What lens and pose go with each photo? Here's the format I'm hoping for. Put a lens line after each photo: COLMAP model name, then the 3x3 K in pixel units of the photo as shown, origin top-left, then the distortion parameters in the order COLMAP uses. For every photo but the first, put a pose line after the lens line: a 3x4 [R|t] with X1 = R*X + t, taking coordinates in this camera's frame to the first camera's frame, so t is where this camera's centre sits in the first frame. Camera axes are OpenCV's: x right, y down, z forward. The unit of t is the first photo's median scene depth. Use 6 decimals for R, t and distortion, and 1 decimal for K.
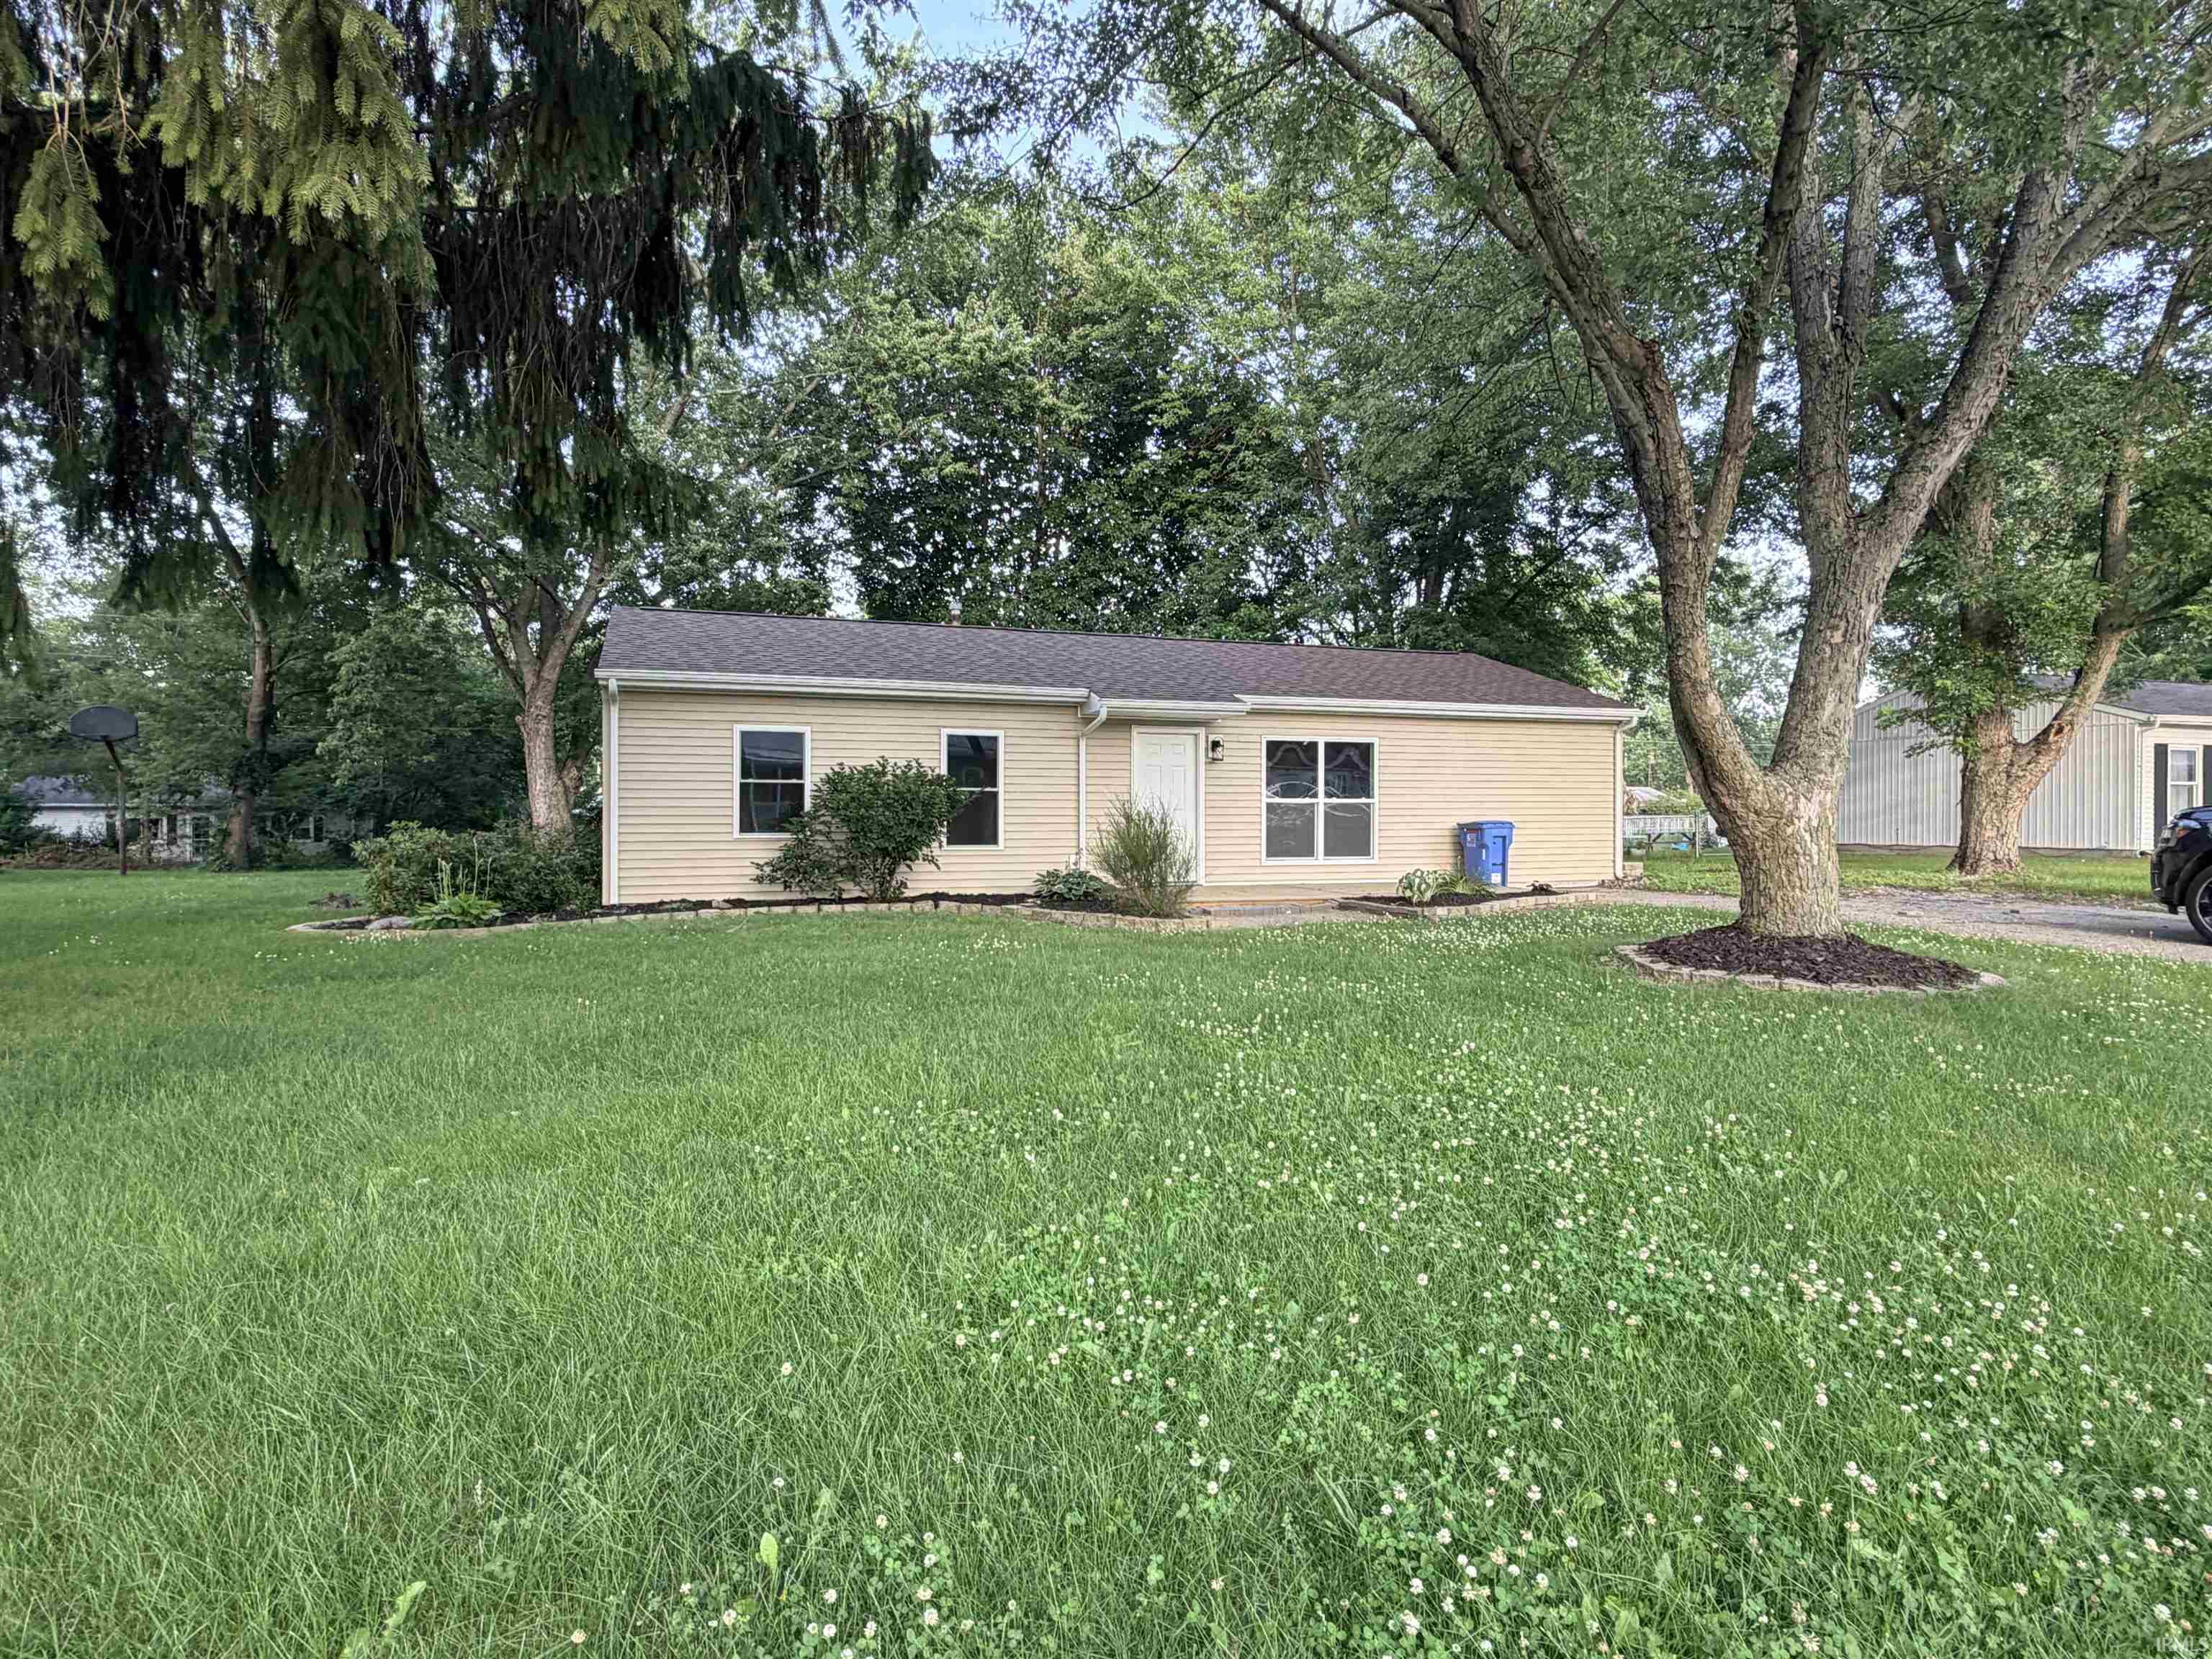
lens RADIAL K [[1219.9, 0, 1109.6], [0, 1219.9, 824.7], [0, 0, 1]] dist [0.002494, 0.000369]
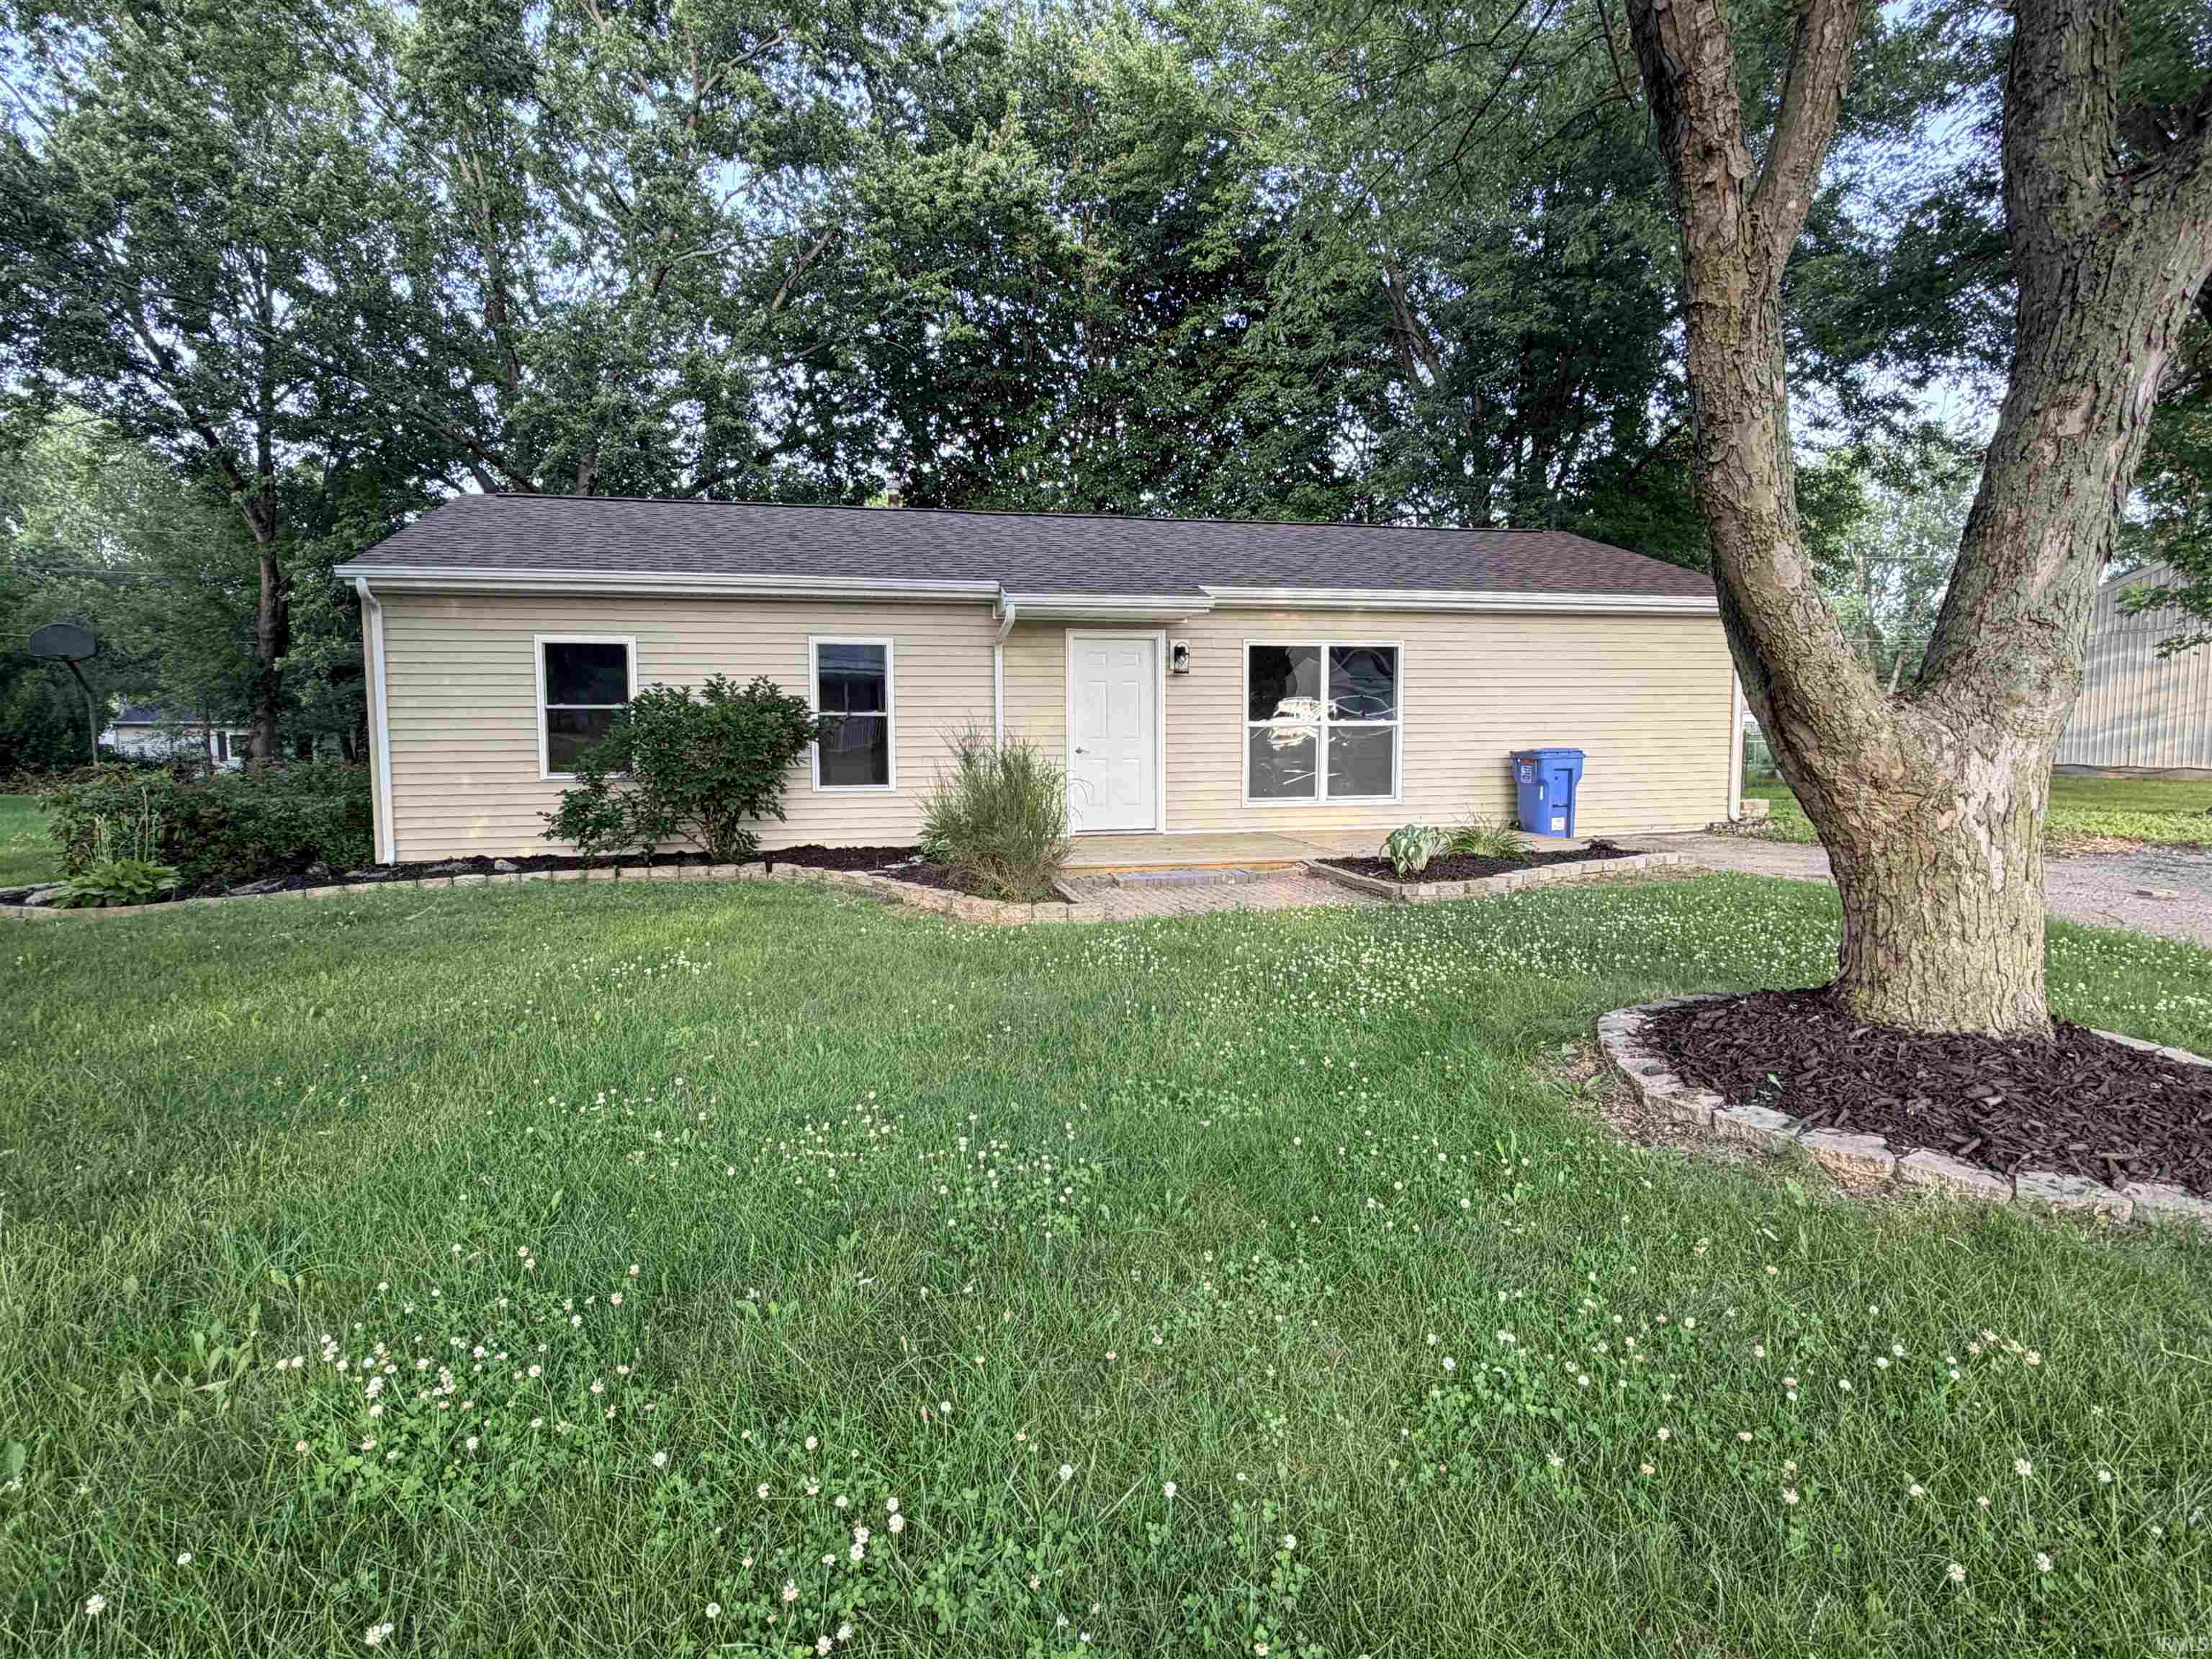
lens RADIAL K [[1219.9, 0, 1101.9], [0, 1219.9, 832.0], [0, 0, 1]] dist [0.002494, 0.000369]
pose [[0.992947, 0.005017, -0.118450, 0.138364], [0.004702, 0.996652, 0.081627, -0.016583], [0.118463, -0.081608, 0.989599, 0.234584]]
